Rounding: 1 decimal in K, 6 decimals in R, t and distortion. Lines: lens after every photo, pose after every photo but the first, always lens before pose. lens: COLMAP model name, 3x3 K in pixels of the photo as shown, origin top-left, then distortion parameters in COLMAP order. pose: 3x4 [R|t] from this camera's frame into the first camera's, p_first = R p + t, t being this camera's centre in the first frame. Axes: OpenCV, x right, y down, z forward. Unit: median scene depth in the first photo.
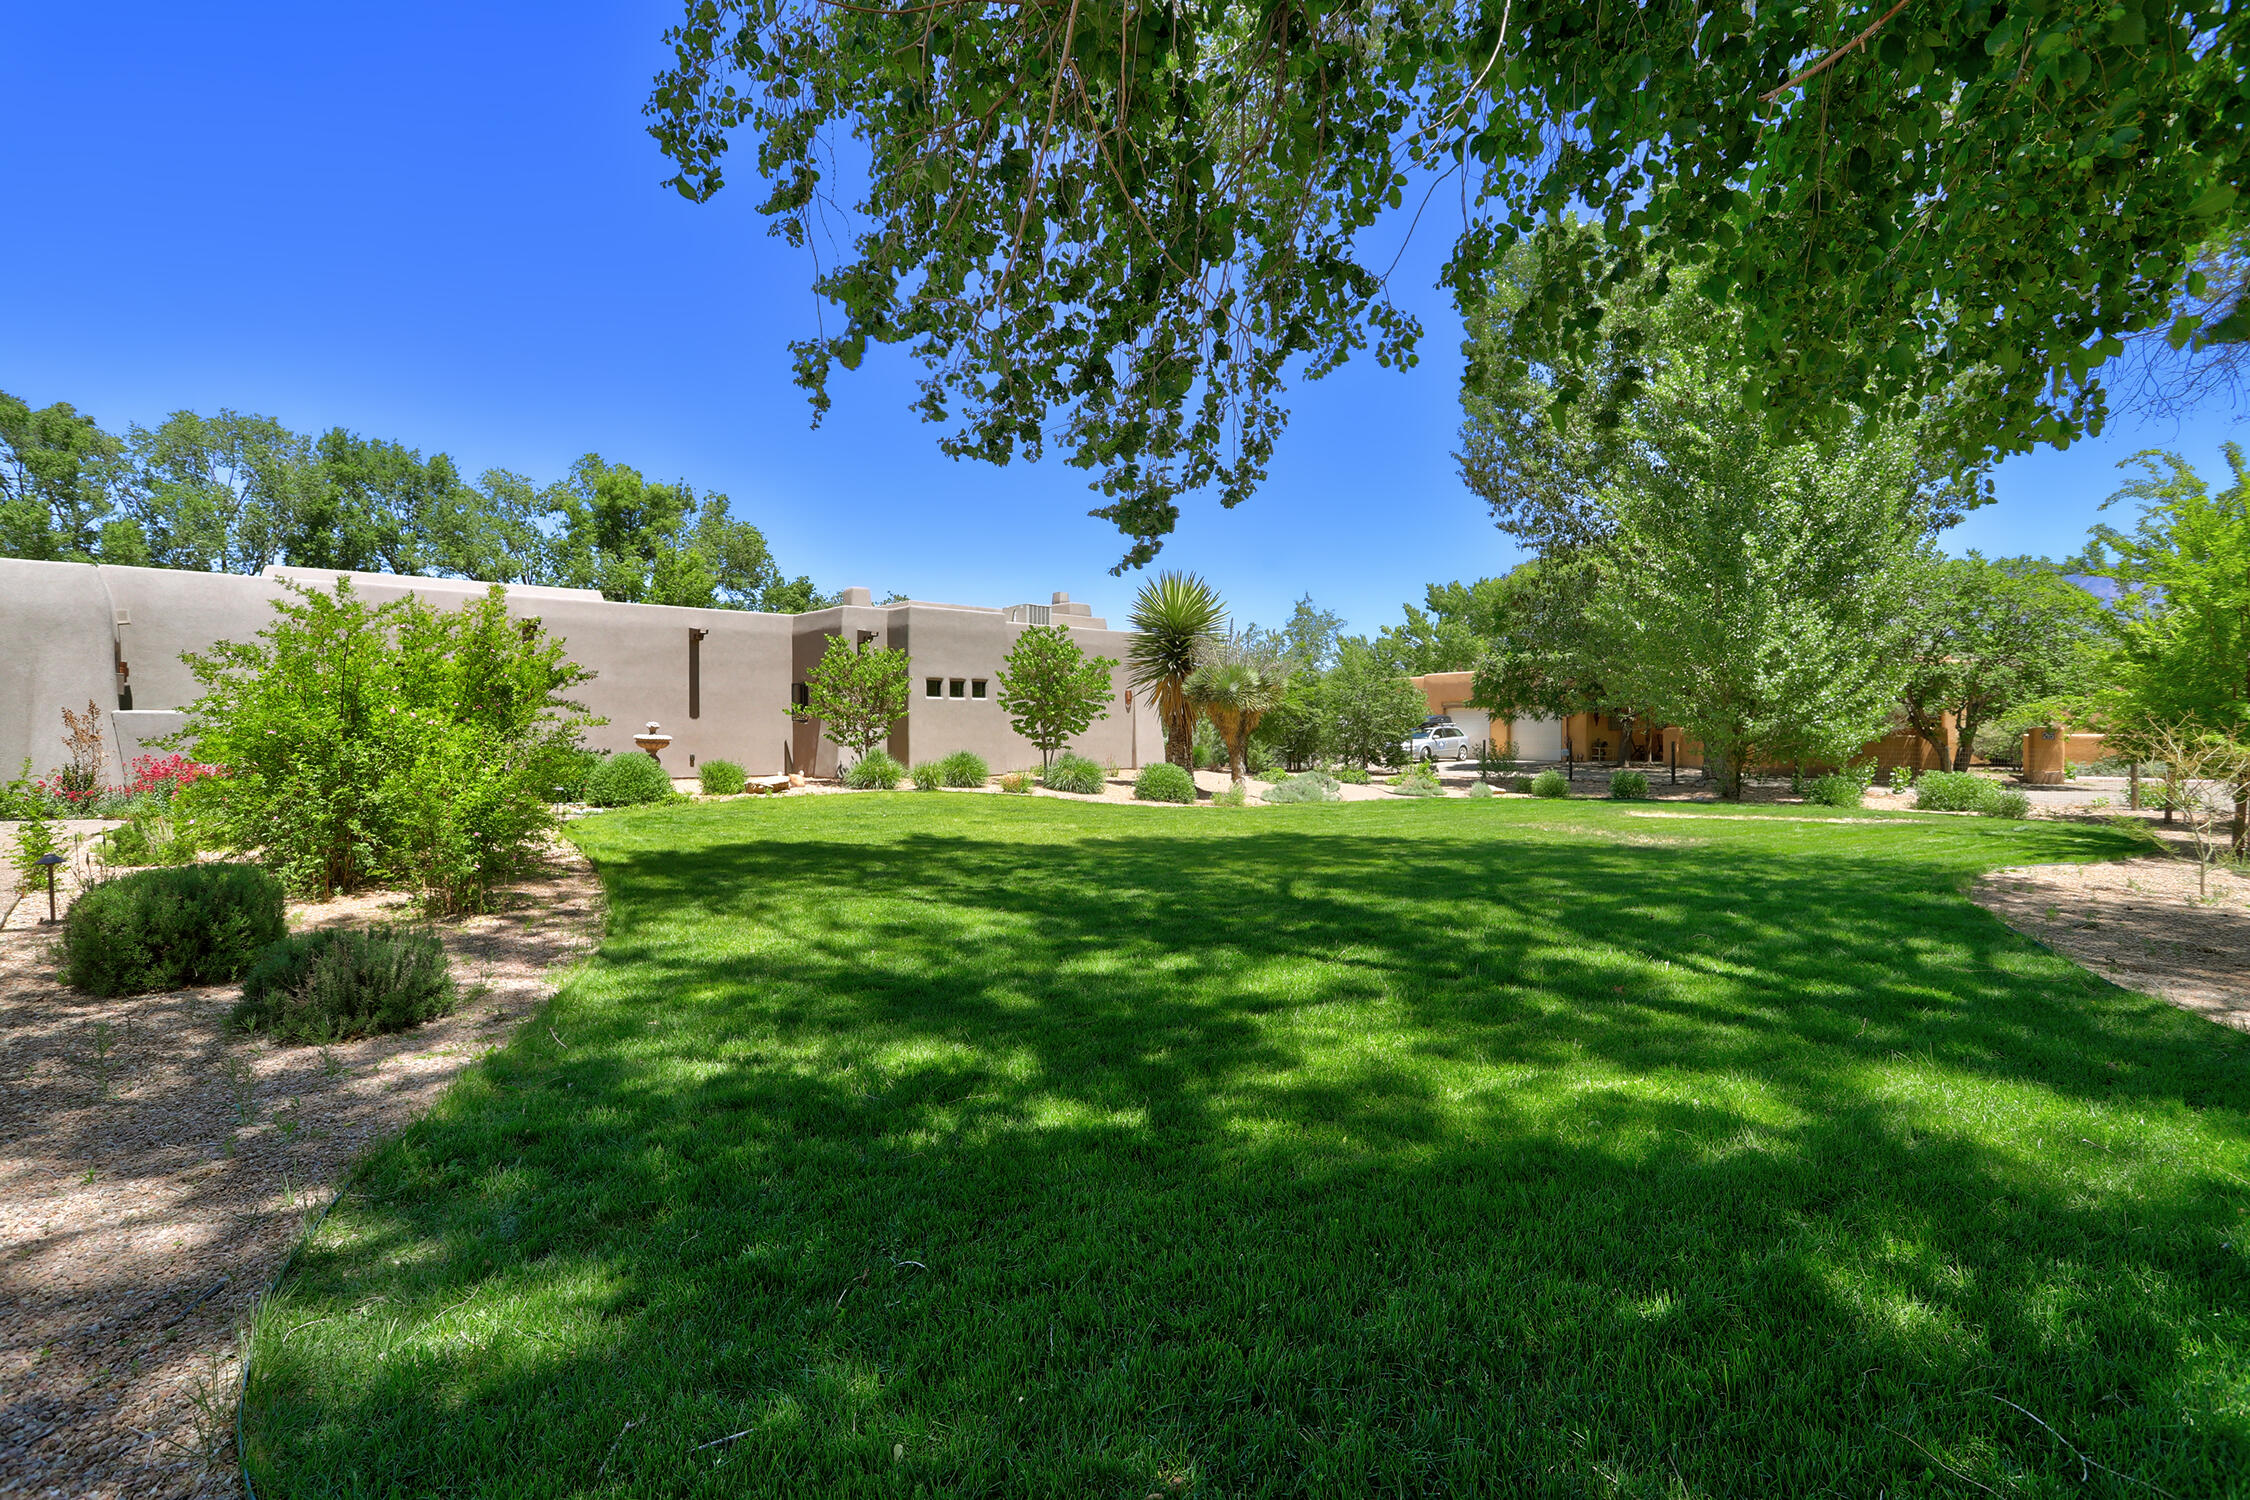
lens RADIAL K [[1114.7, 0, 1115.3], [0, 1114.7, 718.2], [0, 0, 1]] dist [-0.004145, 0.000762]
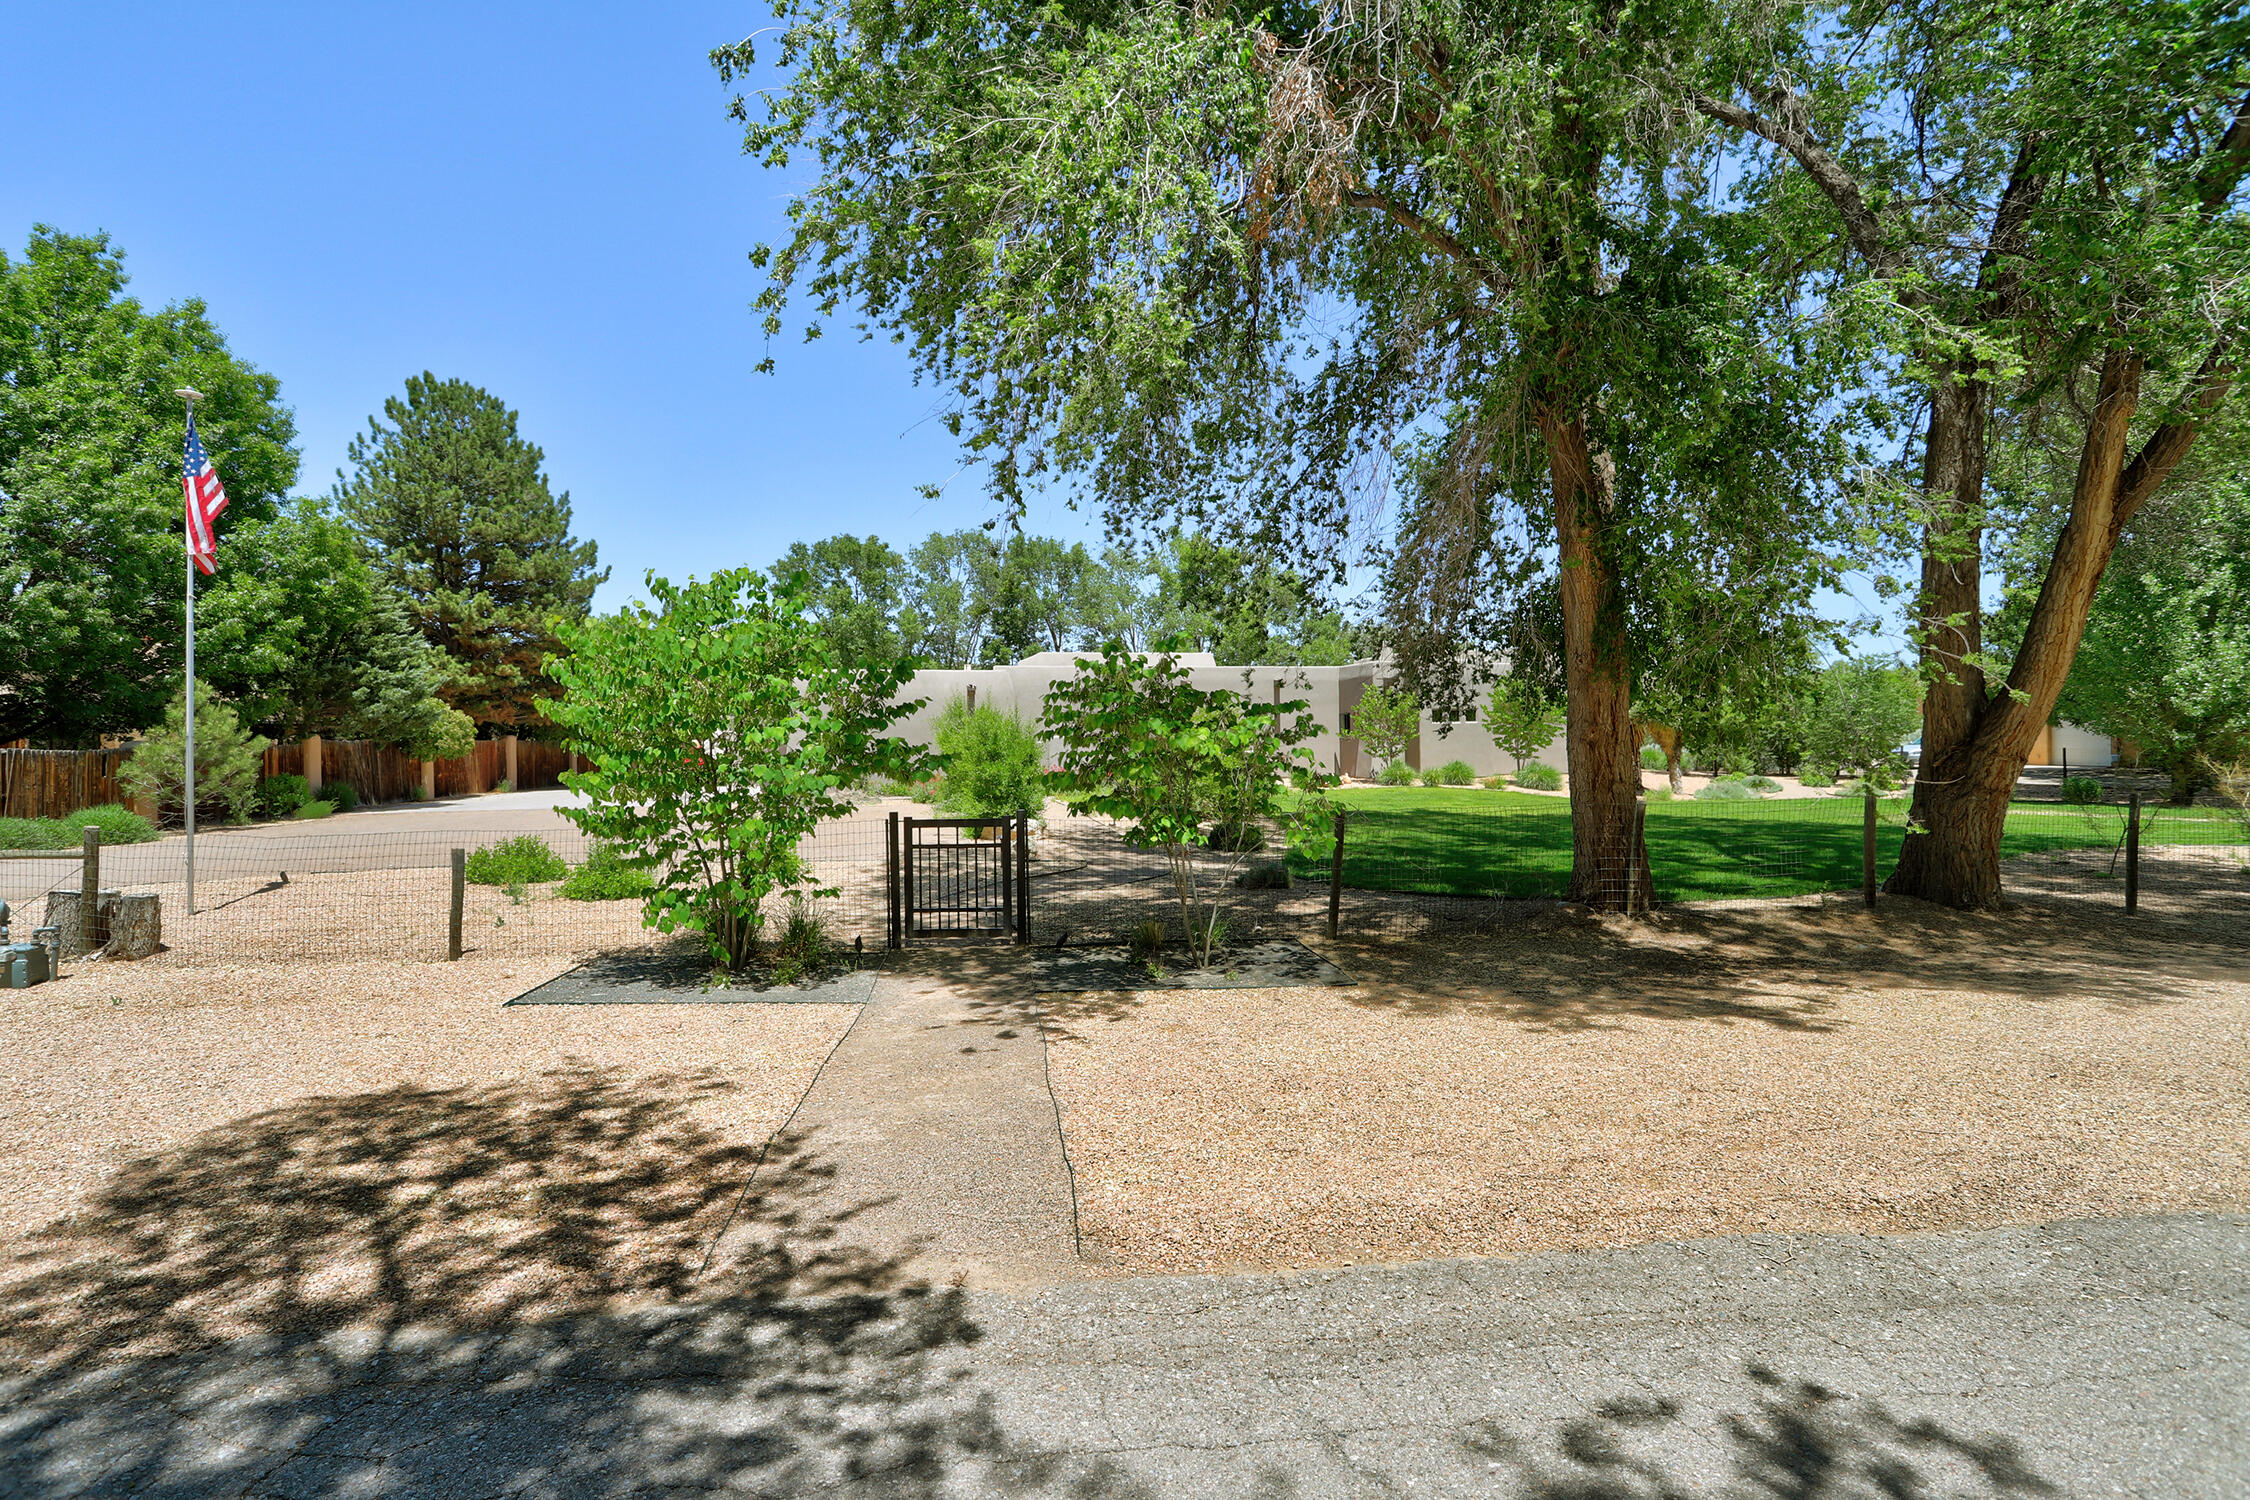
lens RADIAL K [[1114.7, 0, 1115.3], [0, 1114.7, 718.2], [0, 0, 1]] dist [-0.004145, 0.000762]
pose [[0.894339, -0.016280, -0.447093, 0.112727], [0.015318, 0.999866, -0.005767, -0.023315], [0.447127, -0.001691, 0.894469, -0.490072]]
